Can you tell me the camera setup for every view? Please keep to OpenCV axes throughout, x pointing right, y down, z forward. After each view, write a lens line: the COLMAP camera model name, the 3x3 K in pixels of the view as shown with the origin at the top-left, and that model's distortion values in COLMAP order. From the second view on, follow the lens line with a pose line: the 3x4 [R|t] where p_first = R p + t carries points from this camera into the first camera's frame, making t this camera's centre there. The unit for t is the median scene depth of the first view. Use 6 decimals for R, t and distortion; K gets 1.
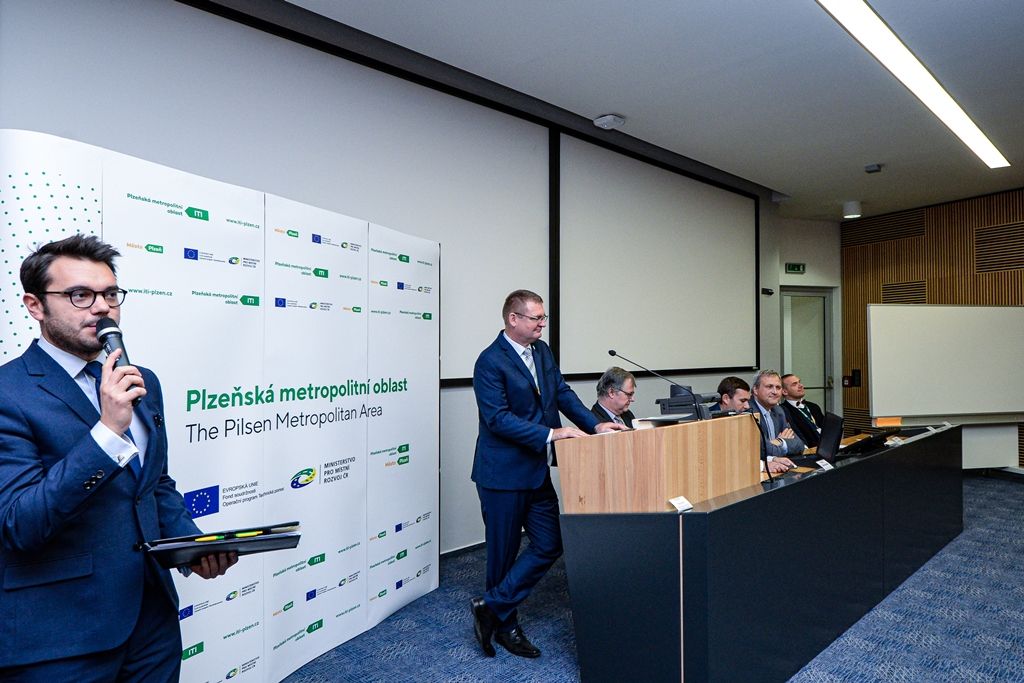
lens RADIAL K [[651.5, 0, 512.0], [0, 651.5, 341.5], [0, 0, 1]] dist [0.003192, -0.002723]
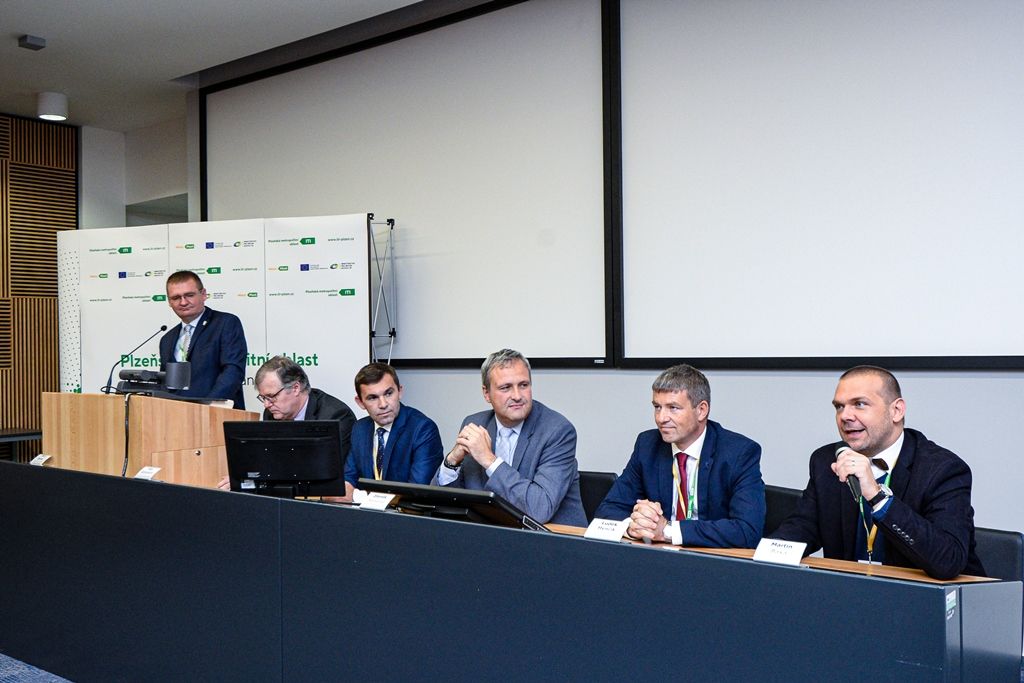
lens RADIAL K [[956.0, 0, 548.8], [0, 956.0, 340.4], [0, 0, 1]] dist [0.004636, -0.022767]
pose [[0.147296, -0.000765, -0.989092, 1.716203], [0.028869, 0.999577, 0.003526, 0.048330], [0.988671, -0.029073, 0.147256, 1.381342]]
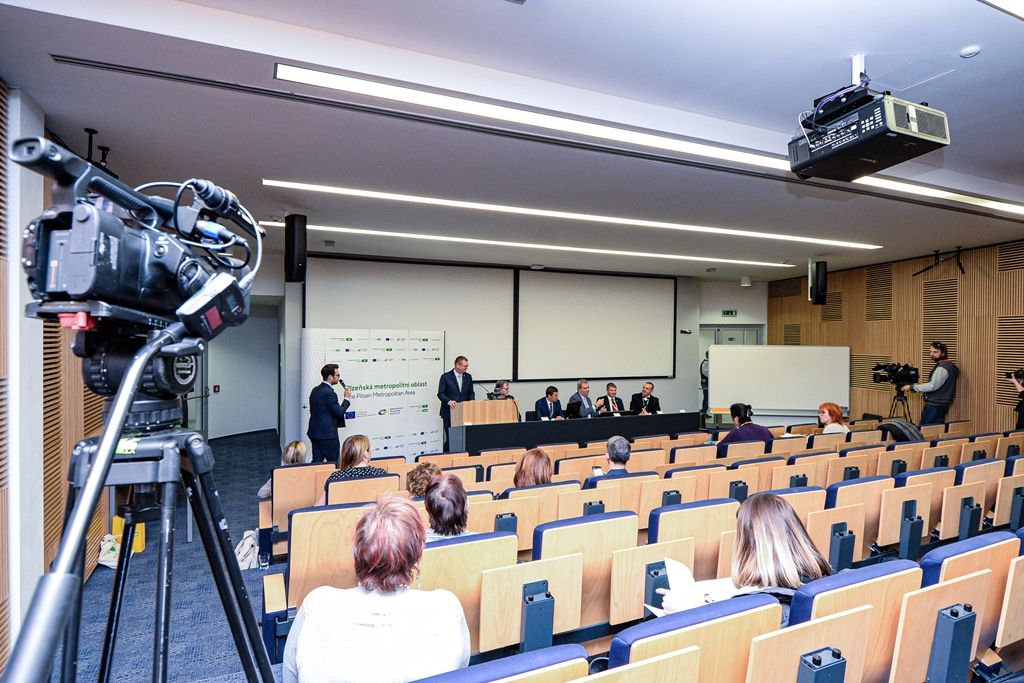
lens RADIAL K [[566.8, 0, 512.0], [0, 566.8, 341.5], [0, 0, 1]] dist [0.006978, -0.000054]
pose [[0.941077, 0.013331, -0.337930, 1.236977], [-0.006757, 0.999765, 0.020621, -0.208682], [0.338125, -0.017123, 0.940945, -1.449962]]
